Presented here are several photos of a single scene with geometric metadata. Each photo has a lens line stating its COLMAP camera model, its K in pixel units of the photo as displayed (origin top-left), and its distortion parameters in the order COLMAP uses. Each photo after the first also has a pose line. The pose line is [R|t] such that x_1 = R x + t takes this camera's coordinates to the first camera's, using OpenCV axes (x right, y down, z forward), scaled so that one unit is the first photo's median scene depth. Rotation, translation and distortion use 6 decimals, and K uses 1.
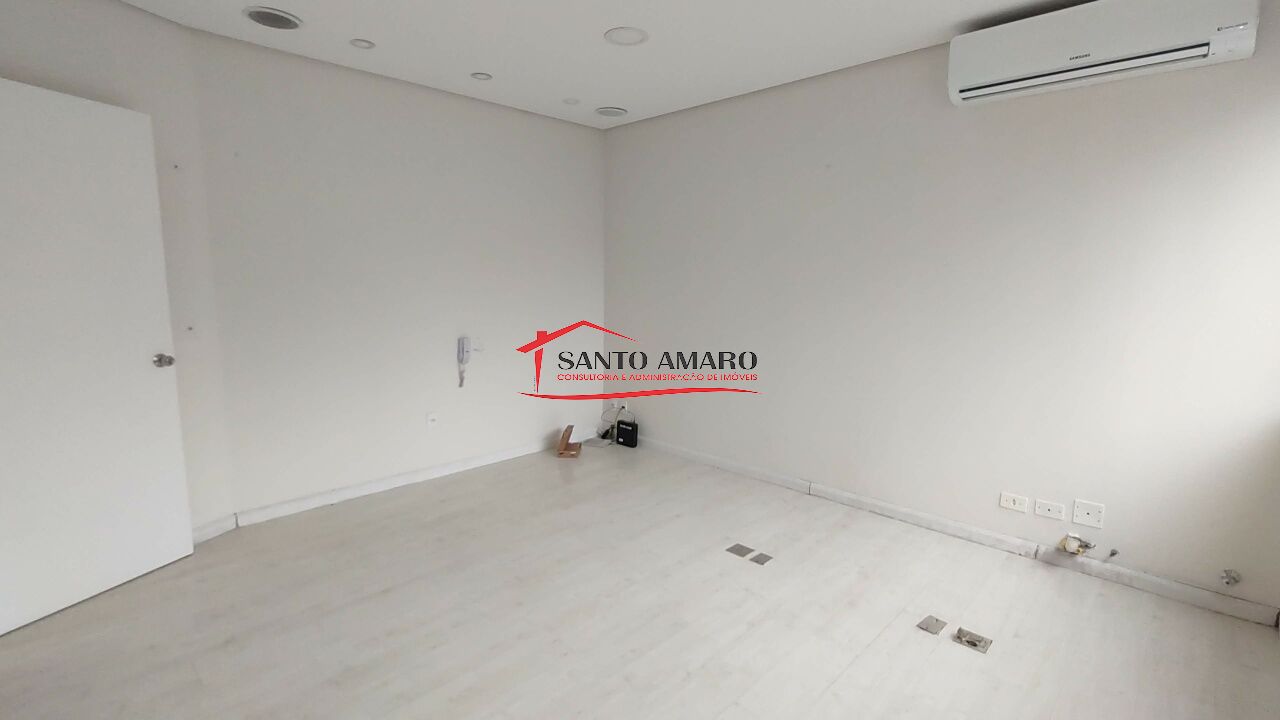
lens RADIAL K [[581.9, 0, 642.7], [0, 581.9, 358.7], [0, 0, 1]] dist [-0.002433, 0.000001]
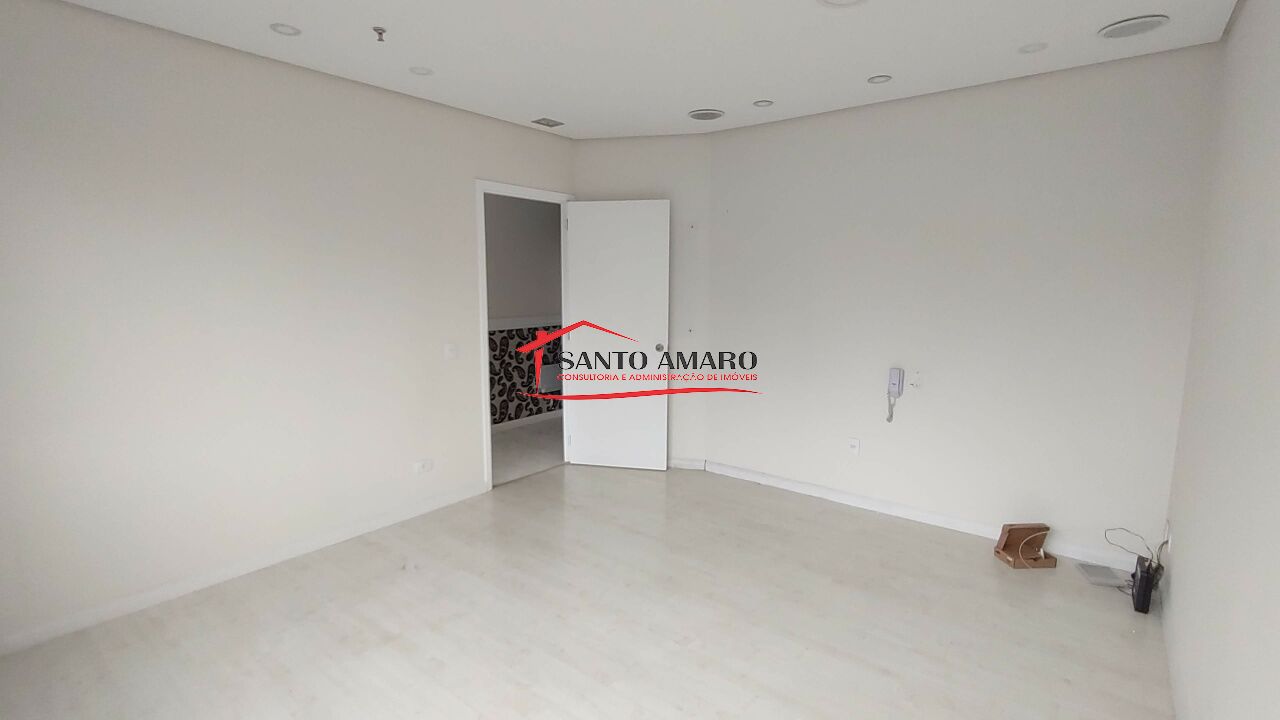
lens RADIAL K [[581.9, 0, 642.7], [0, 581.9, 358.7], [0, 0, 1]] dist [-0.002433, 0.000001]
pose [[0.093800, 0.120761, -0.988240, 0.620168], [-0.143257, 0.983924, 0.106636, -0.103593], [0.985230, 0.131570, 0.109592, 0.596238]]
